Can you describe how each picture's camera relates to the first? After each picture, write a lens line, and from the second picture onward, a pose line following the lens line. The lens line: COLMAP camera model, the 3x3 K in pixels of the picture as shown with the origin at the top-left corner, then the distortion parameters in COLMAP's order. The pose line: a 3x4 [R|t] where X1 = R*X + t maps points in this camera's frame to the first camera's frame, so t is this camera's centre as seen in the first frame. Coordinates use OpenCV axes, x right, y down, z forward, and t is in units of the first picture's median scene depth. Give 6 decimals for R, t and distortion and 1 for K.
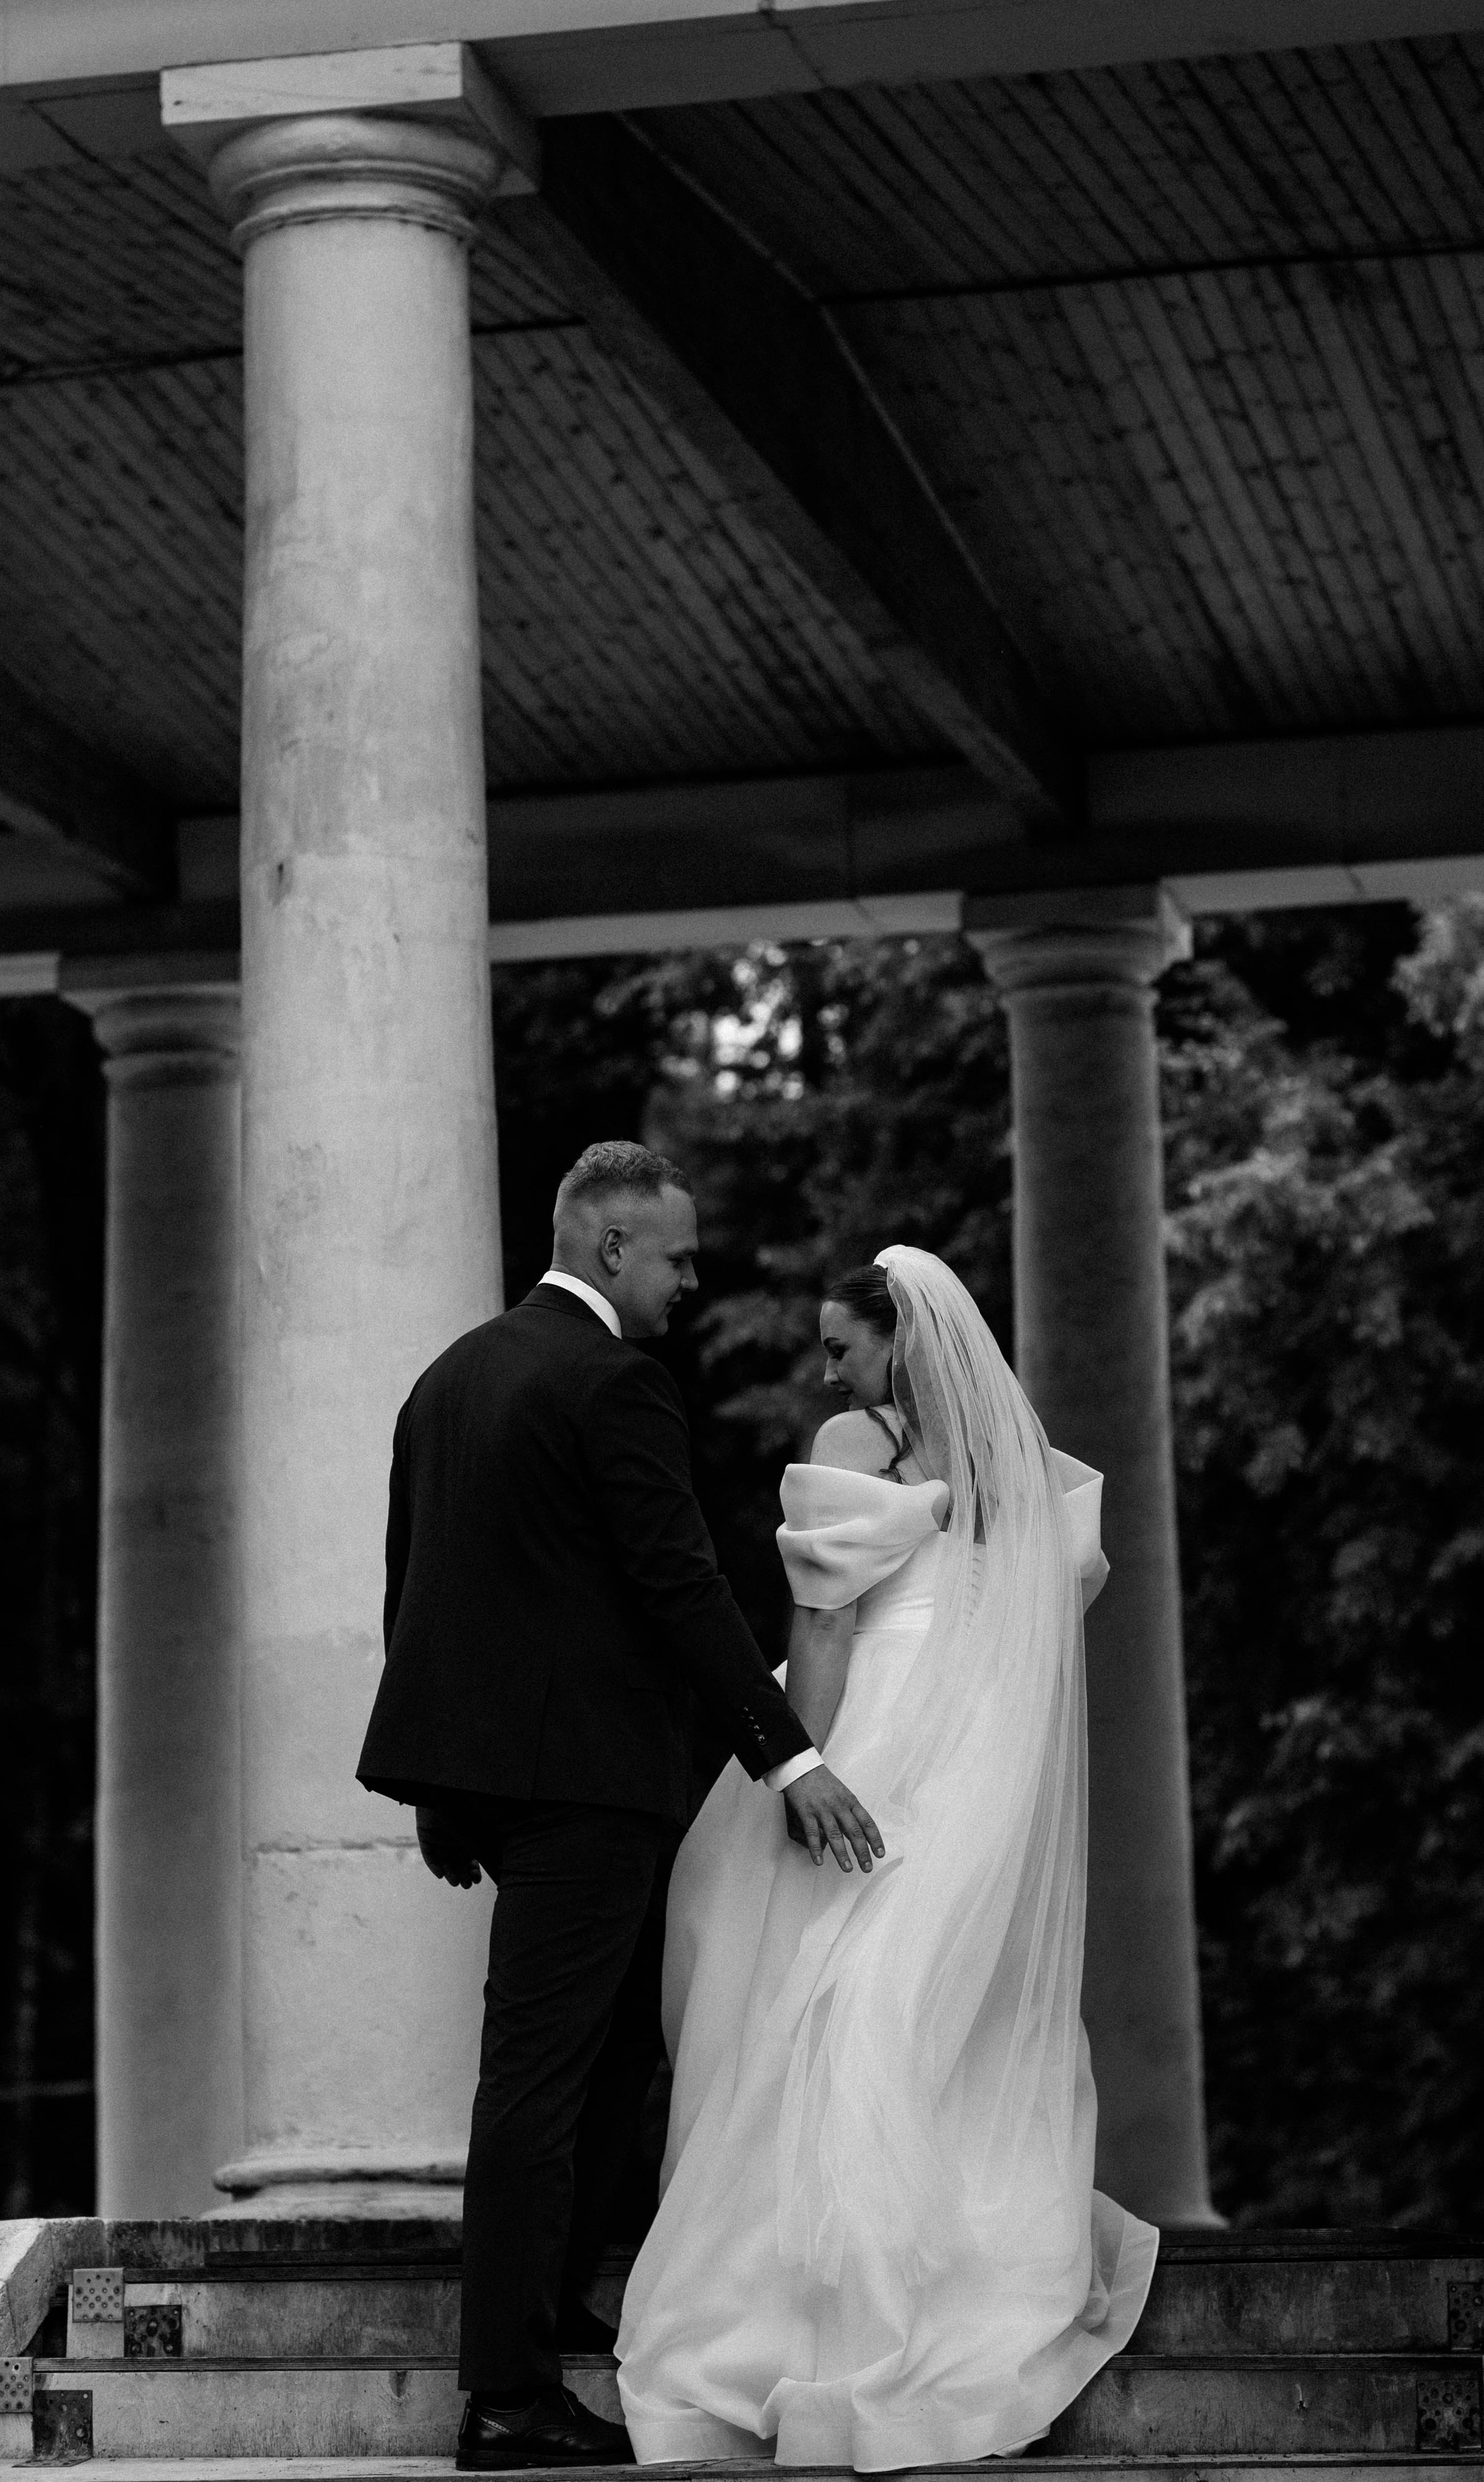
lens RADIAL K [[7057.1, 0, 865.6], [0, 7057.1, 1044.3], [0, 0, 1]] dist [0.033842, 0.000000]
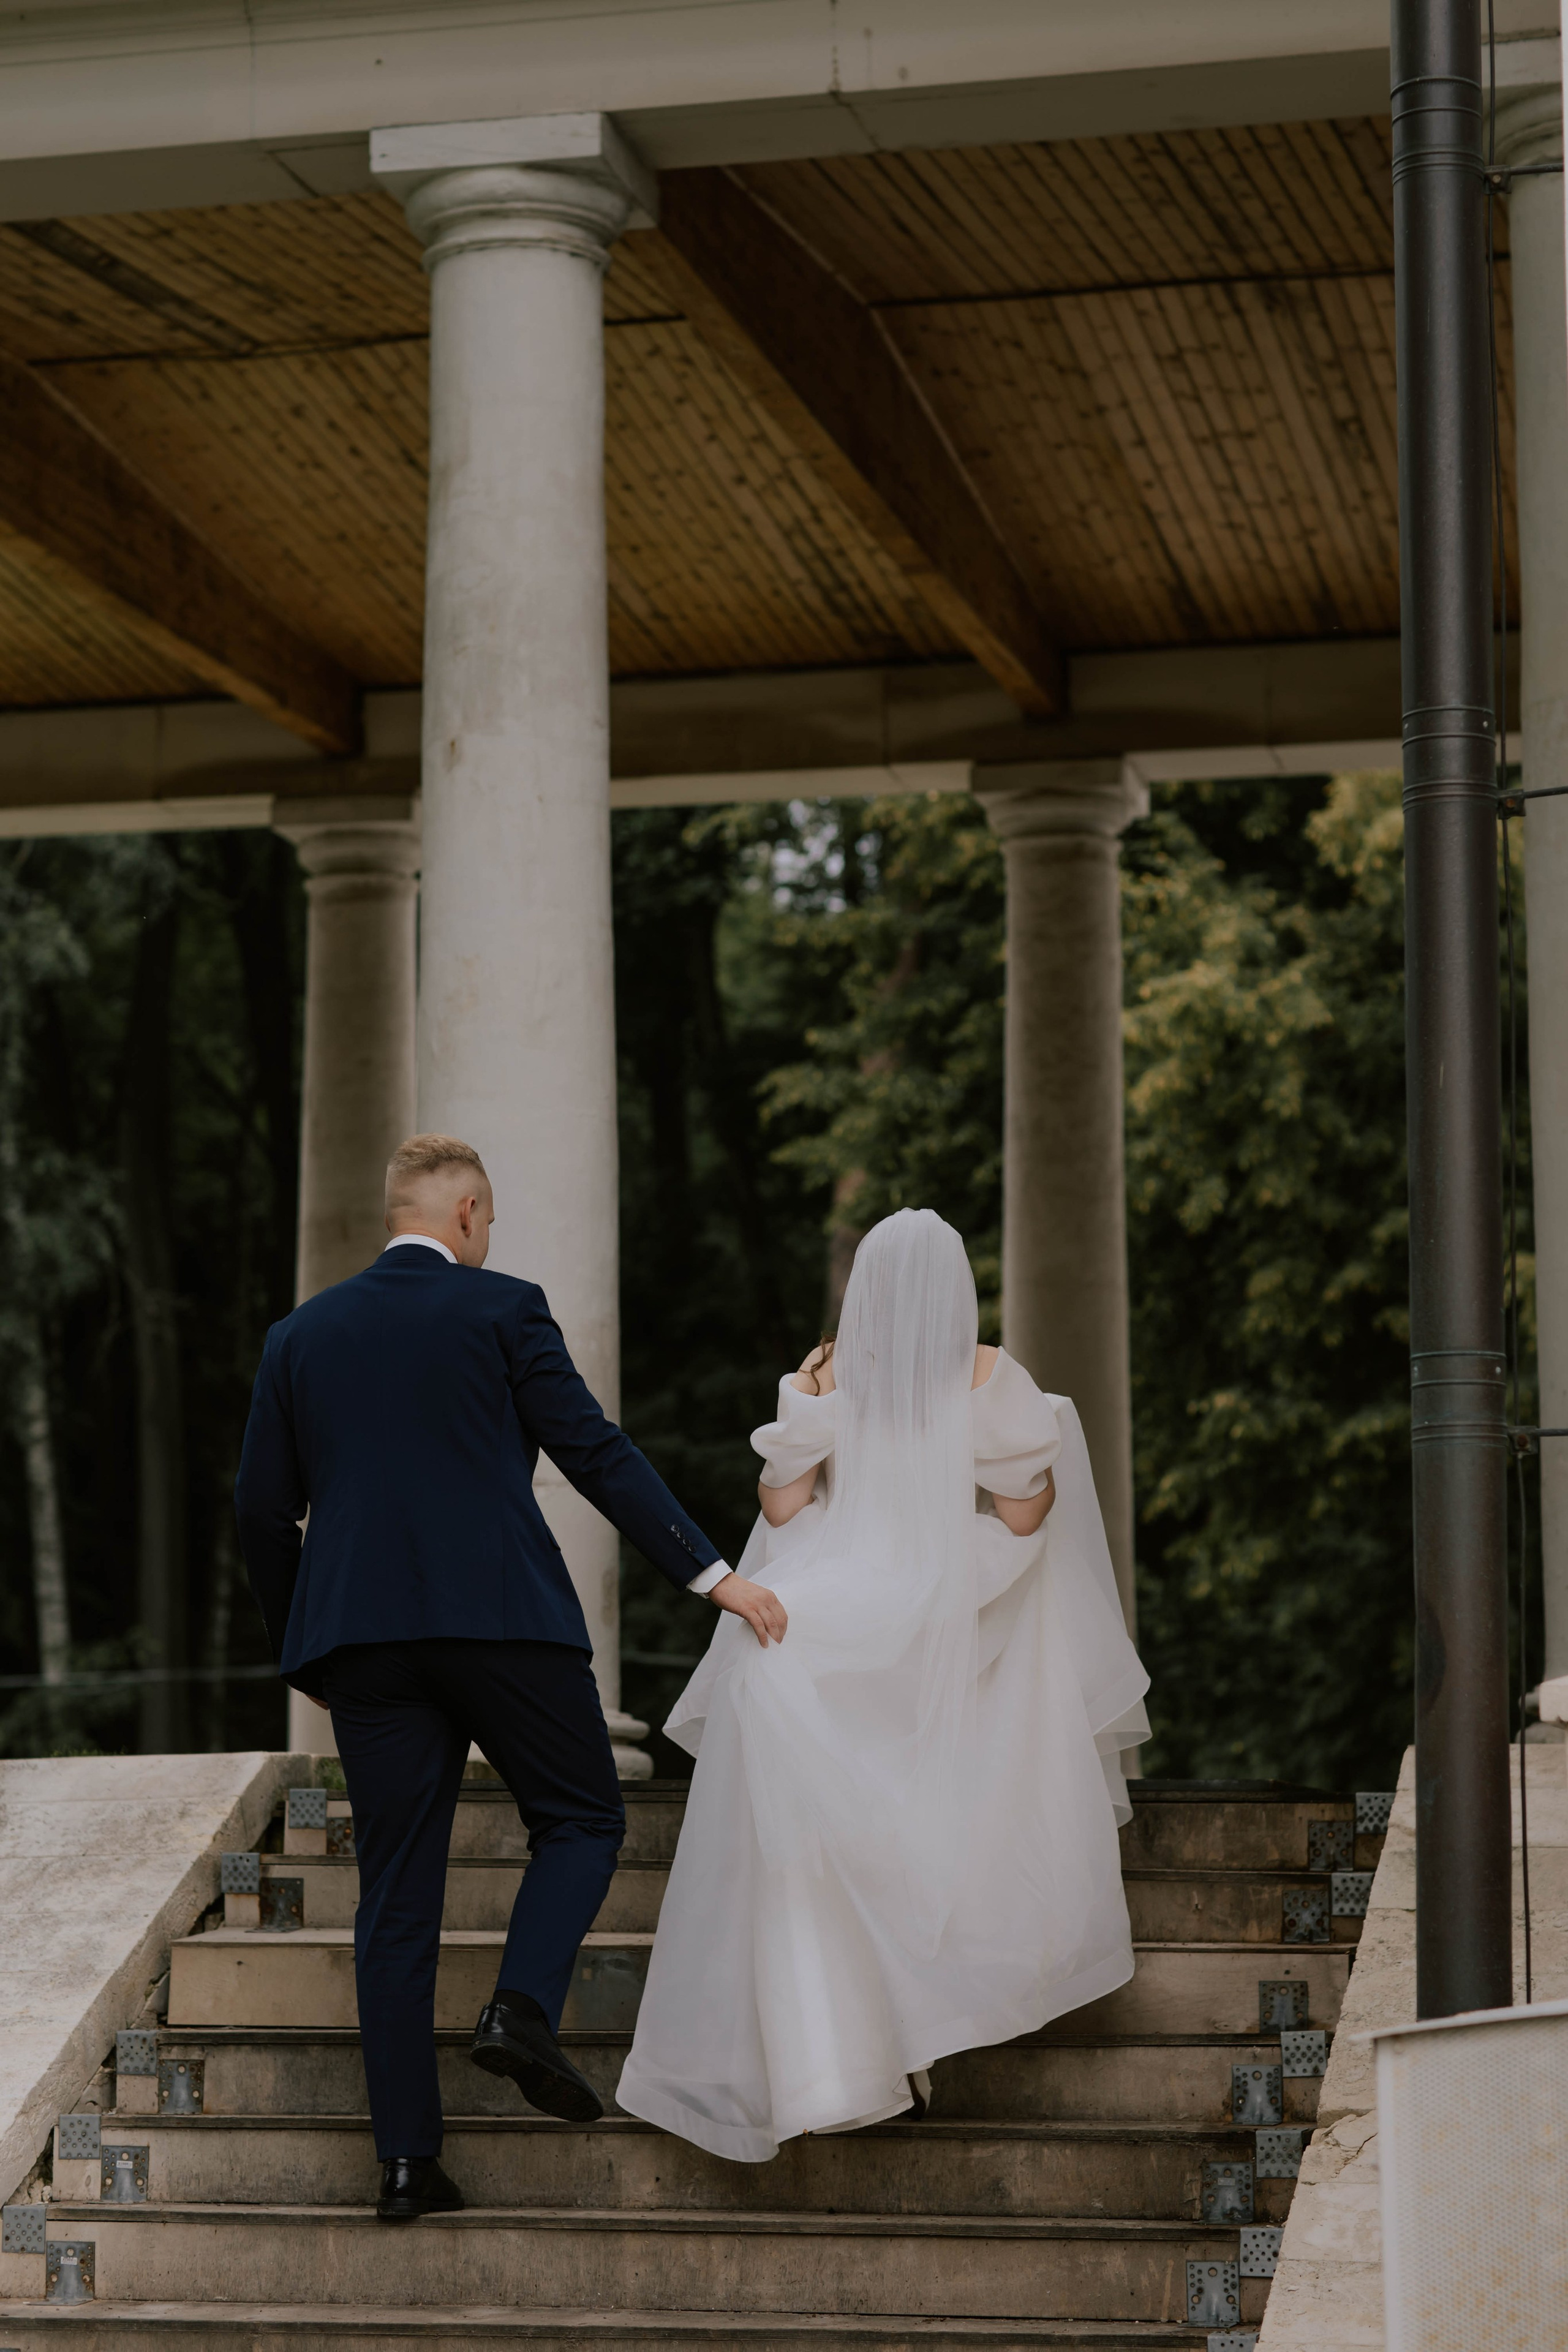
lens RADIAL K [[5618.9, 0, 759.0], [0, 5618.9, 1131.0], [0, 0, 1]] dist [0.069251, 0.000000]
pose [[0.999538, 0.019935, -0.022960, -0.000199], [-0.018821, 0.998681, 0.047775, -0.002803], [0.023882, -0.047321, 0.998594, -0.034495]]
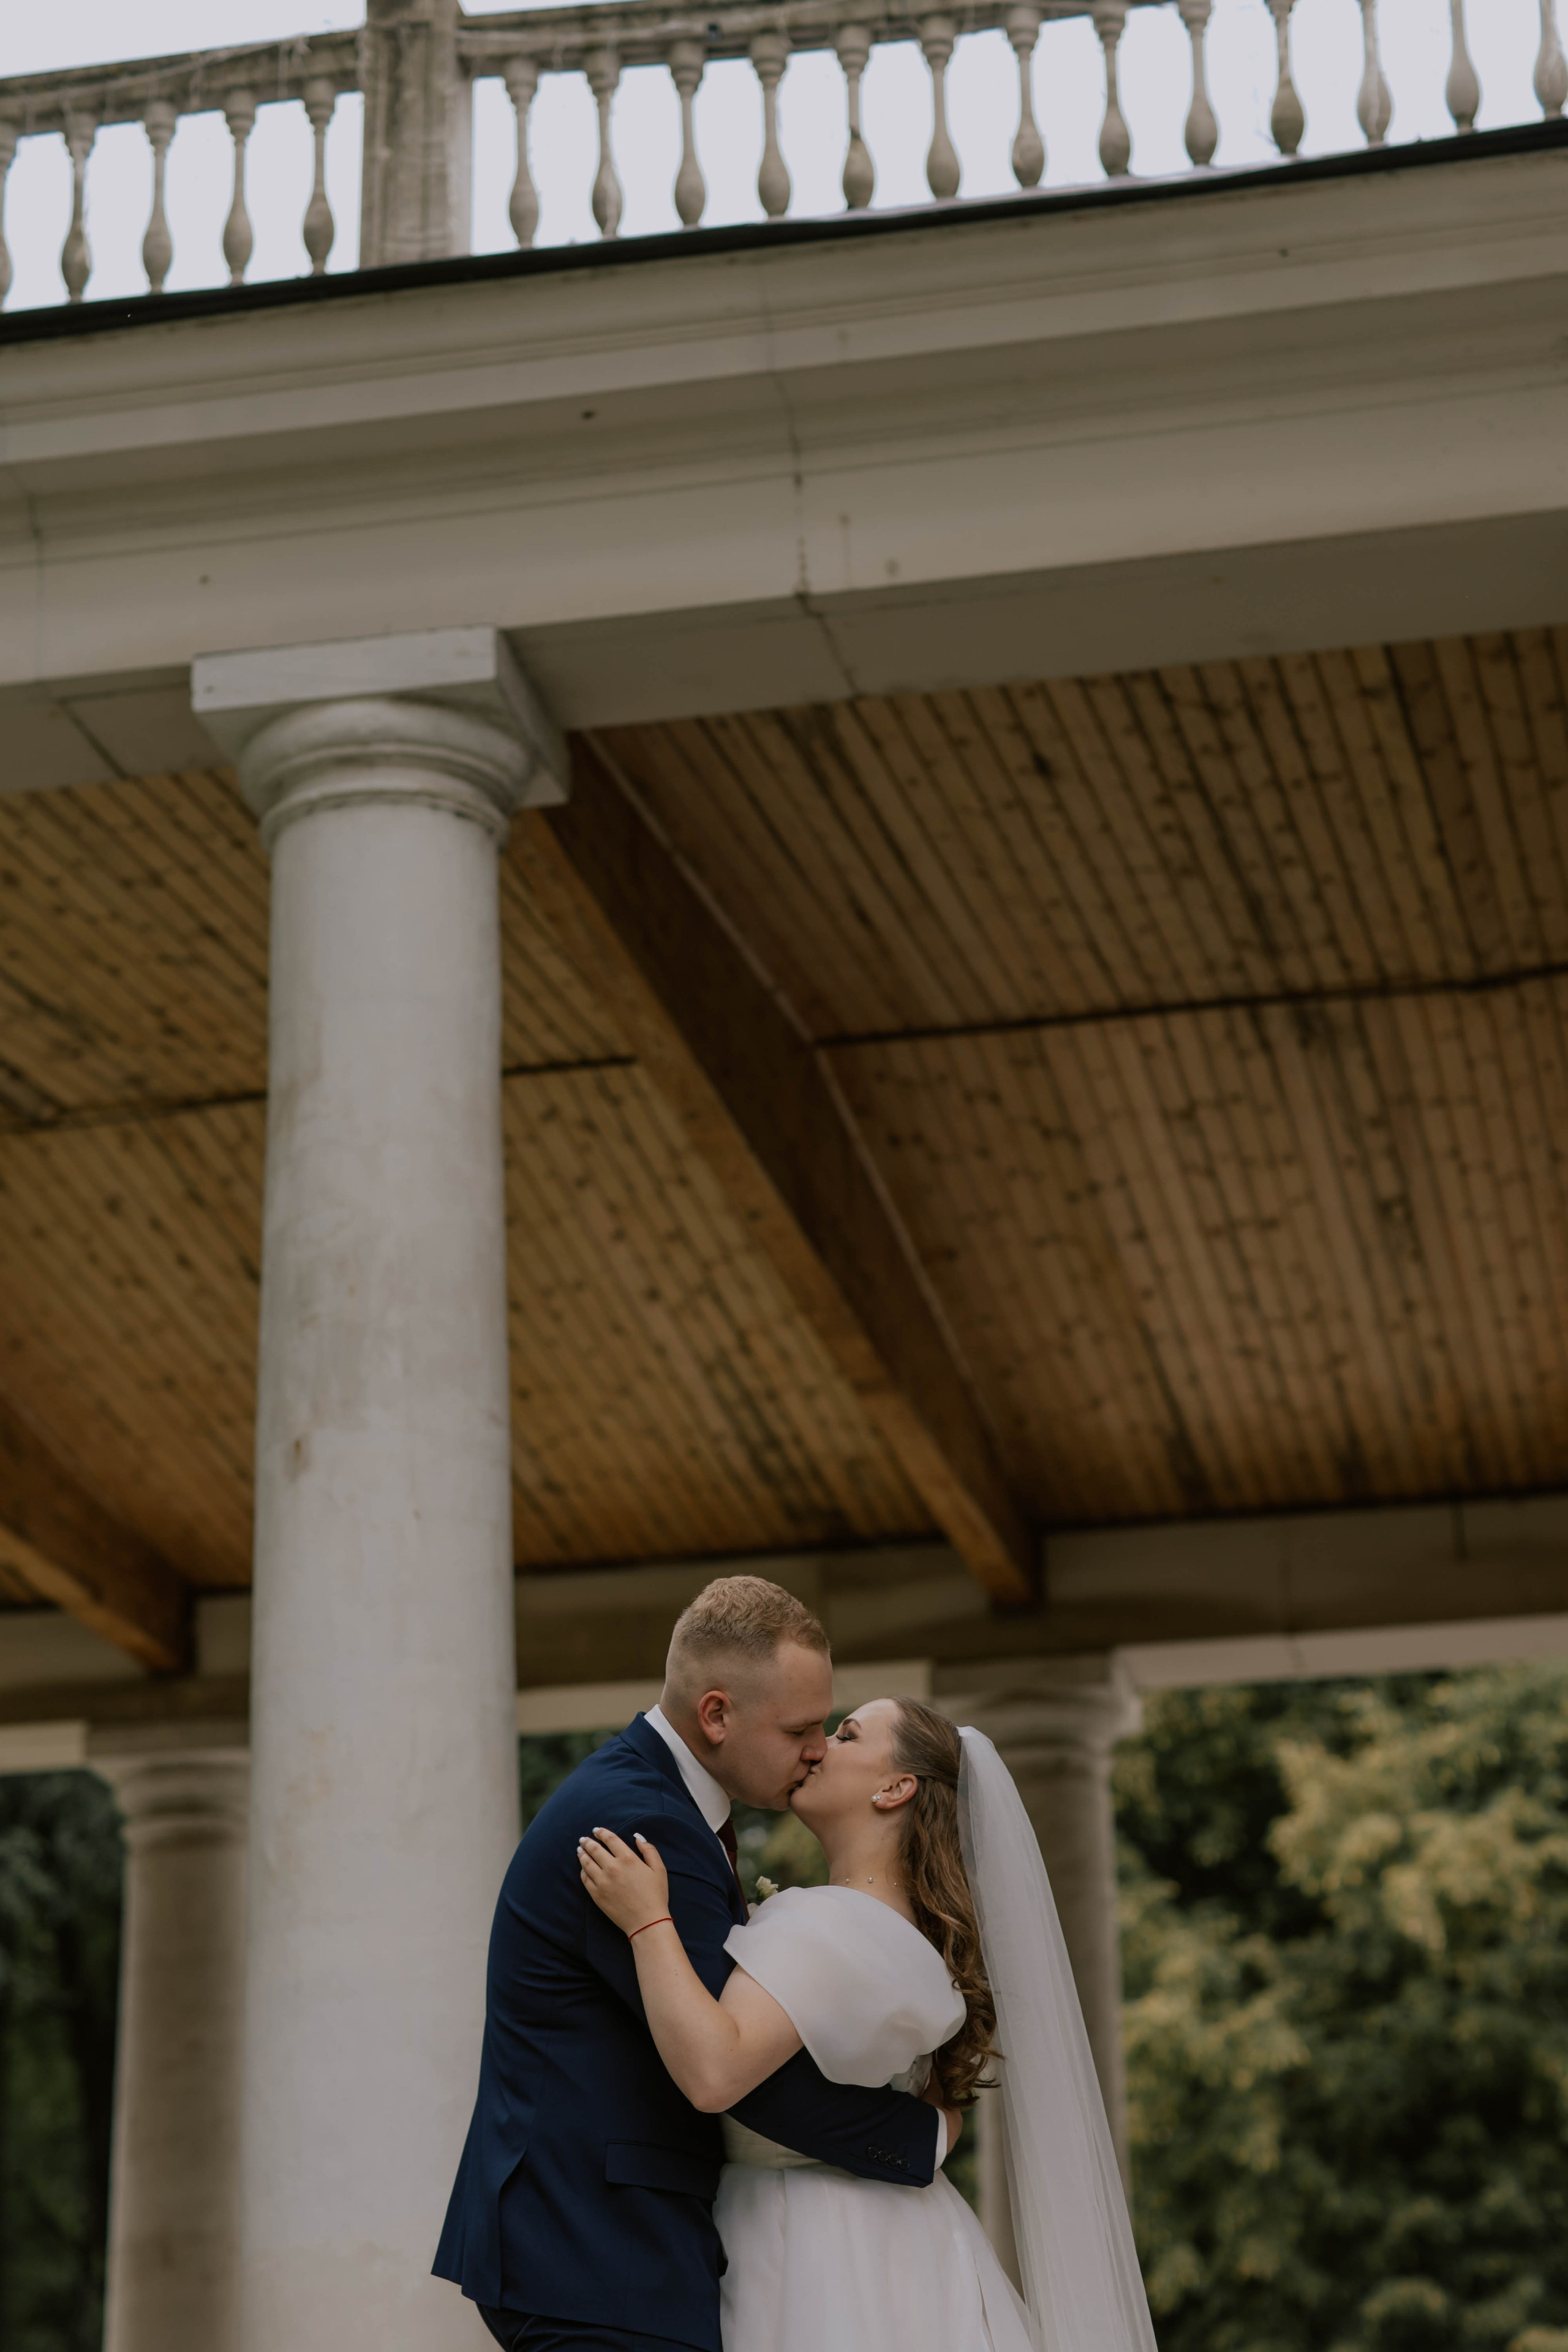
lens RADIAL K [[5618.9, 0, 754.4], [0, 5618.9, 1129.1], [0, 0, 1]] dist [0.069251, 0.000000]
pose [[0.999984, 0.005593, -0.001169, -0.013563], [-0.005707, 0.987211, -0.159318, 0.038202], [0.000263, 0.159322, 0.987227, 0.160122]]
